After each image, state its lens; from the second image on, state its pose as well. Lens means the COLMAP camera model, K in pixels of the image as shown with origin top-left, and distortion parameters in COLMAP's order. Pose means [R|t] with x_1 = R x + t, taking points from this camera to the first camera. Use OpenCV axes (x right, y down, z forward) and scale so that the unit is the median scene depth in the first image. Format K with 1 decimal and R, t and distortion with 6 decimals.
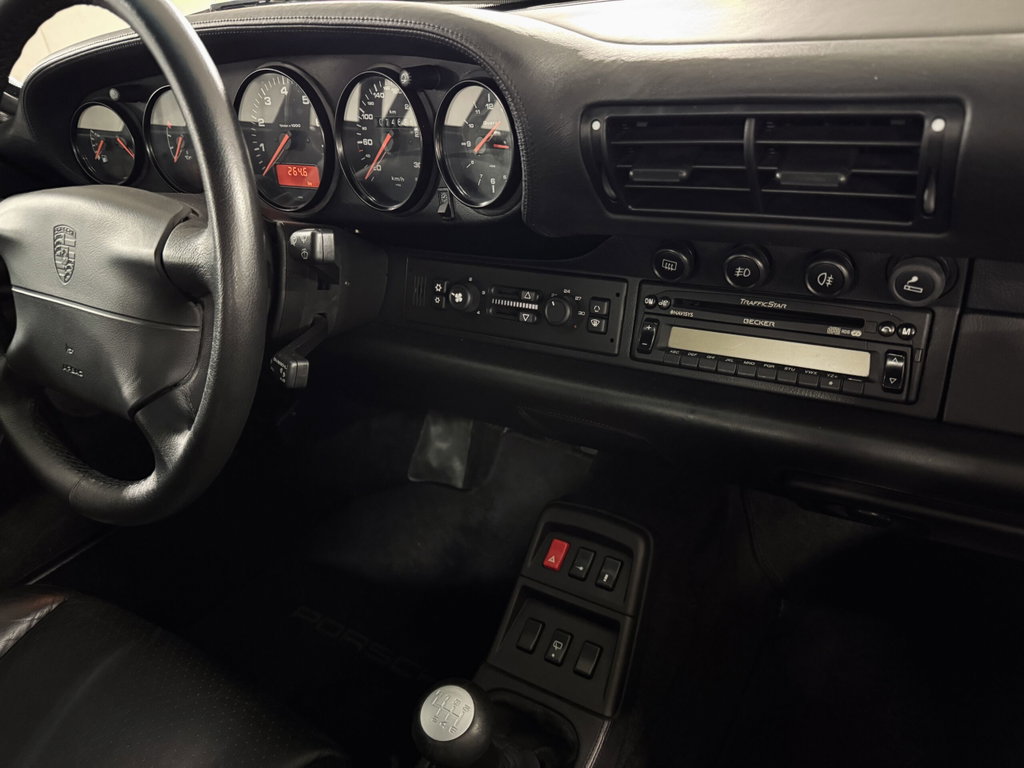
lens RADIAL K [[718.7, 0, 514.1], [0, 718.7, 385.4], [0, 0, 1]] dist [0.005035, -0.025273]
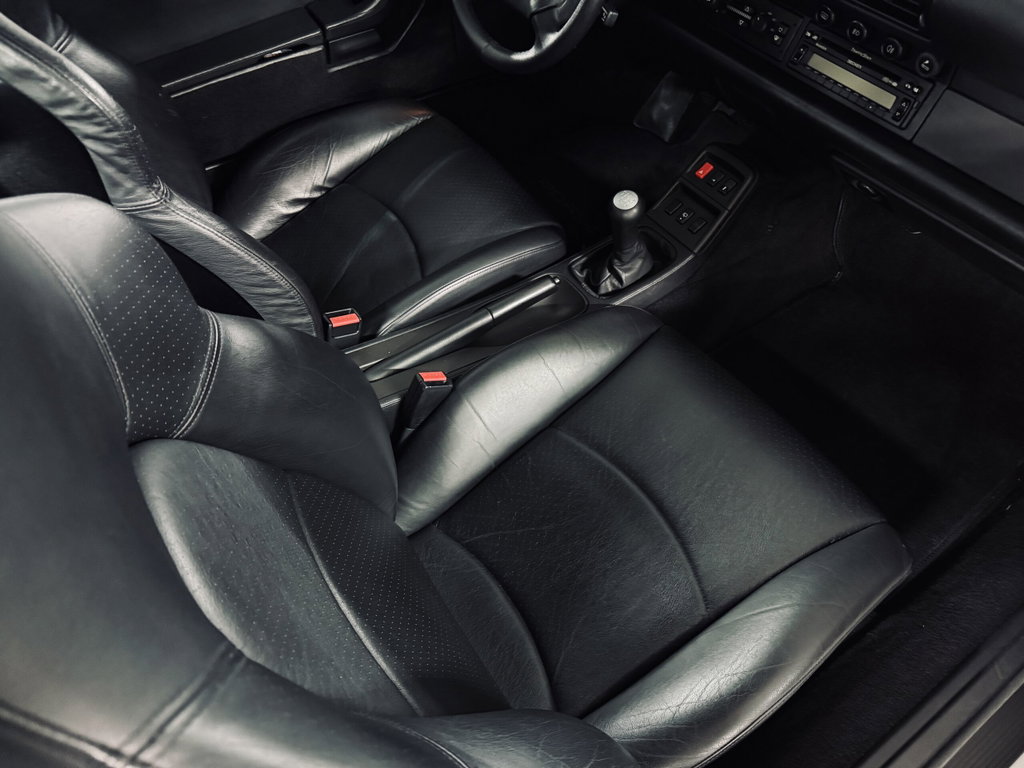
lens RADIAL K [[718.7, 0, 514.1], [0, 718.7, 385.4], [0, 0, 1]] dist [0.005035, -0.025273]
pose [[0.909272, 0.381856, -0.165561, 0.165381], [-0.279799, 0.855317, 0.436057, 0.059218], [0.308118, -0.350170, 0.884559, -1.166565]]
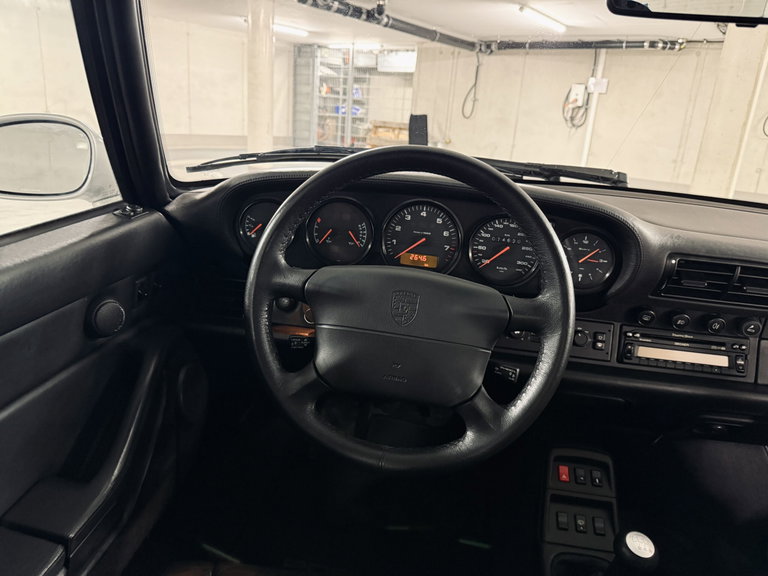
lens RADIAL K [[539.0, 0, 385.6], [0, 539.0, 289.1], [0, 0, 1]] dist [0.005035, -0.025273]
pose [[0.893165, 0.033797, 0.448457, -1.218686], [0.044407, 0.985672, -0.162726, -0.024707], [-0.447531, 0.165255, 0.878867, -0.085013]]
